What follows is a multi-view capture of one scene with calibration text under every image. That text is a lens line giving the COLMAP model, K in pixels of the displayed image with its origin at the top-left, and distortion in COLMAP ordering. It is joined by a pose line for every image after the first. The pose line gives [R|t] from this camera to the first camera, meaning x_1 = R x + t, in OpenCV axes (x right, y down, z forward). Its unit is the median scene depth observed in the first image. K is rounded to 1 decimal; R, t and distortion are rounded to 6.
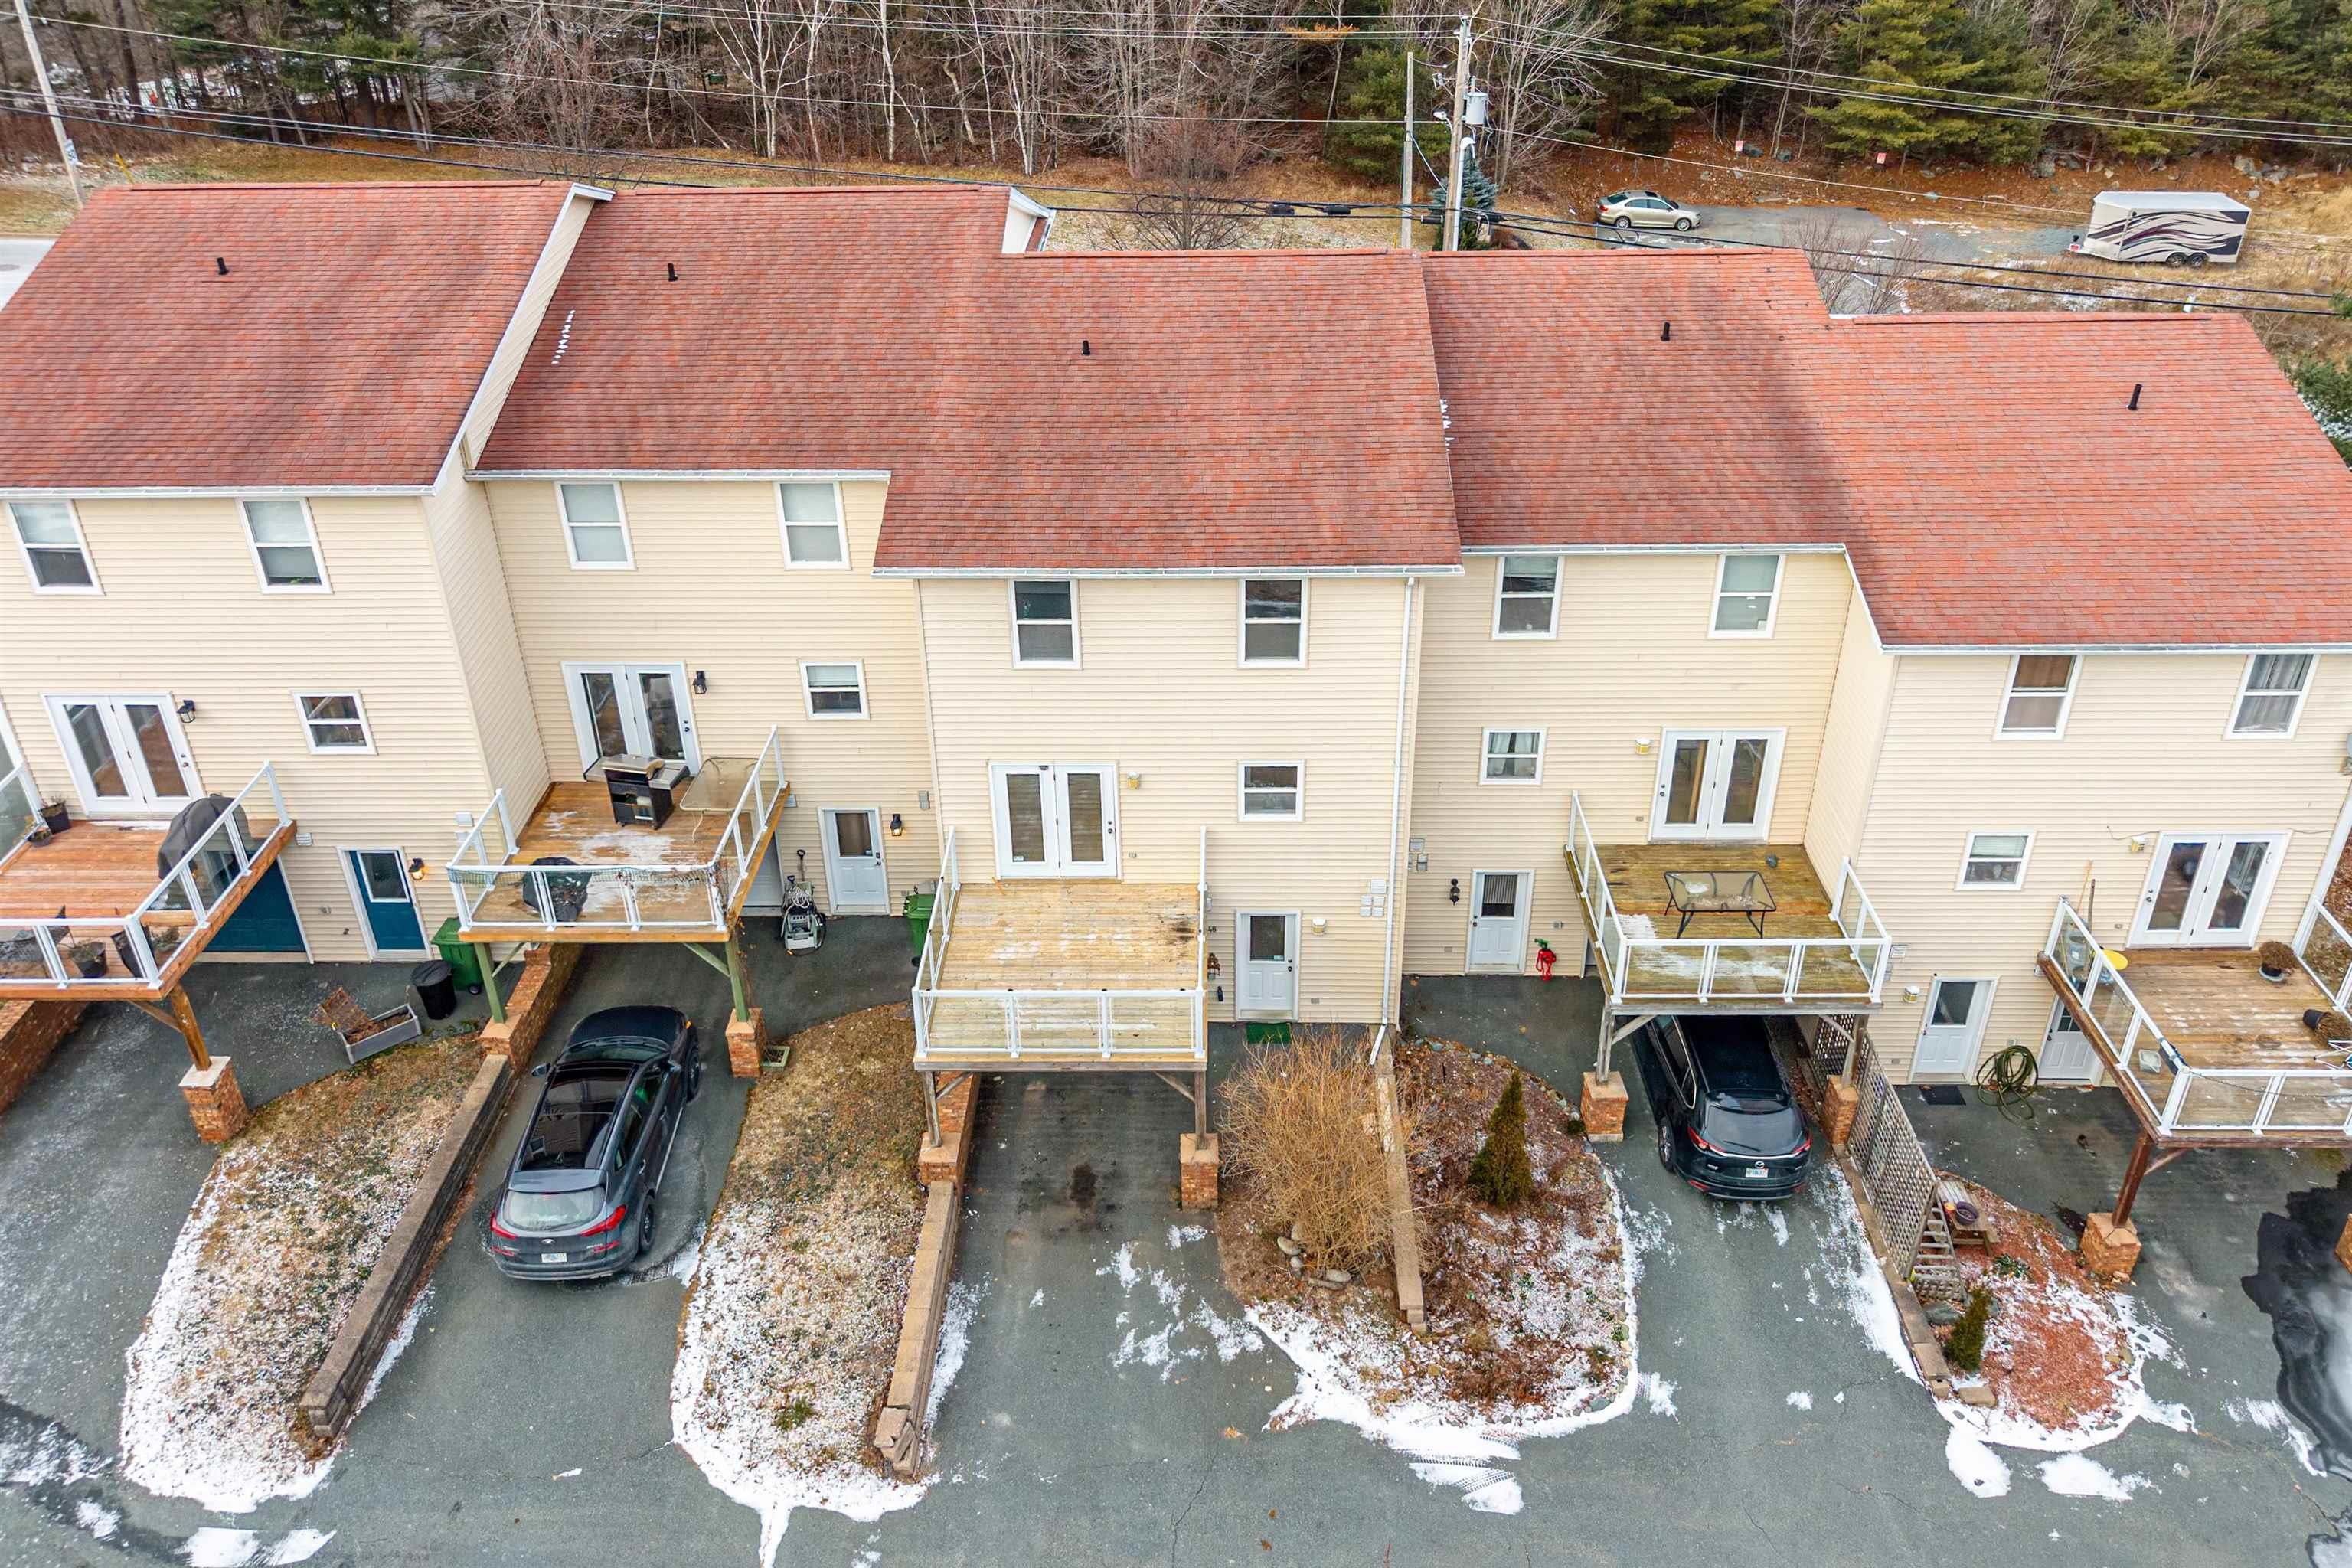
lens RADIAL K [[1683.3, 0, 1183.1], [0, 1683.3, 576.2], [0, 0, 1]] dist [0.002981, 0.003550]
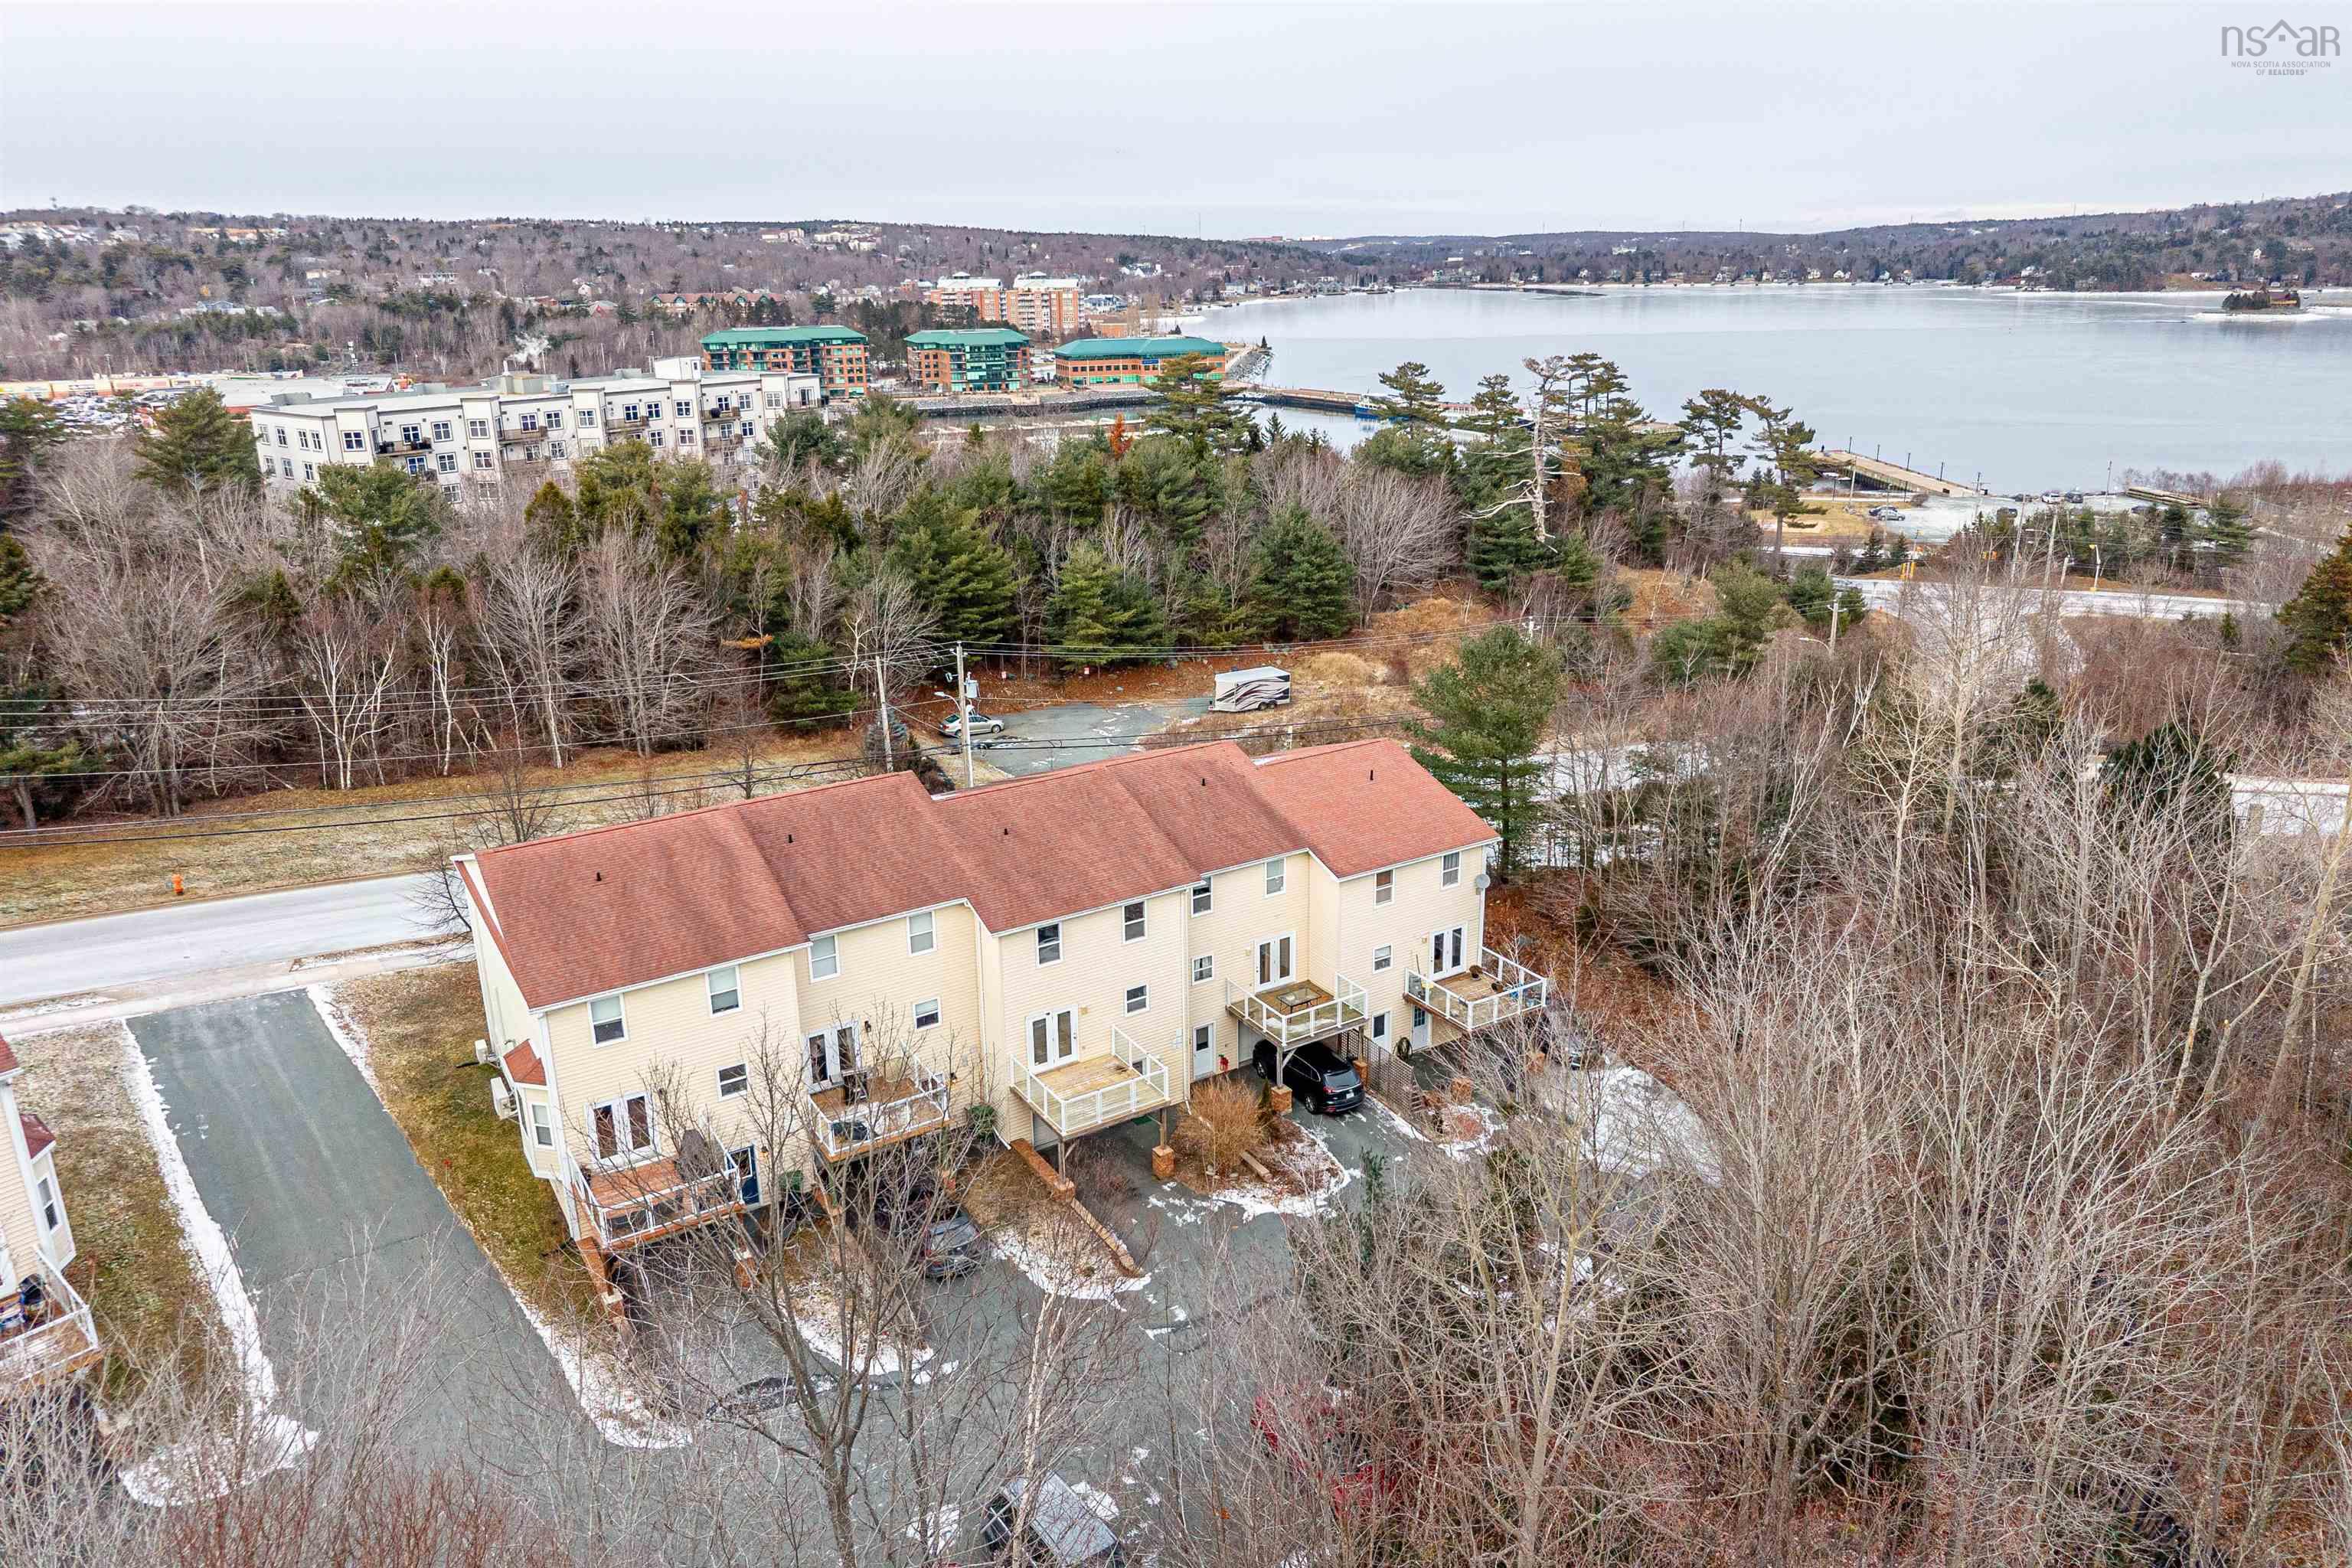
lens RADIAL K [[1570.2, 0, 1176.0], [0, 1570.2, 784.0], [0, 0, 1]] dist [0.093870, -0.000816]
pose [[0.838949, -0.174040, 0.515631, -0.960237], [0.257718, 0.961562, -0.094761, 0.061015], [-0.479319, 0.212386, 0.851555, -0.928550]]
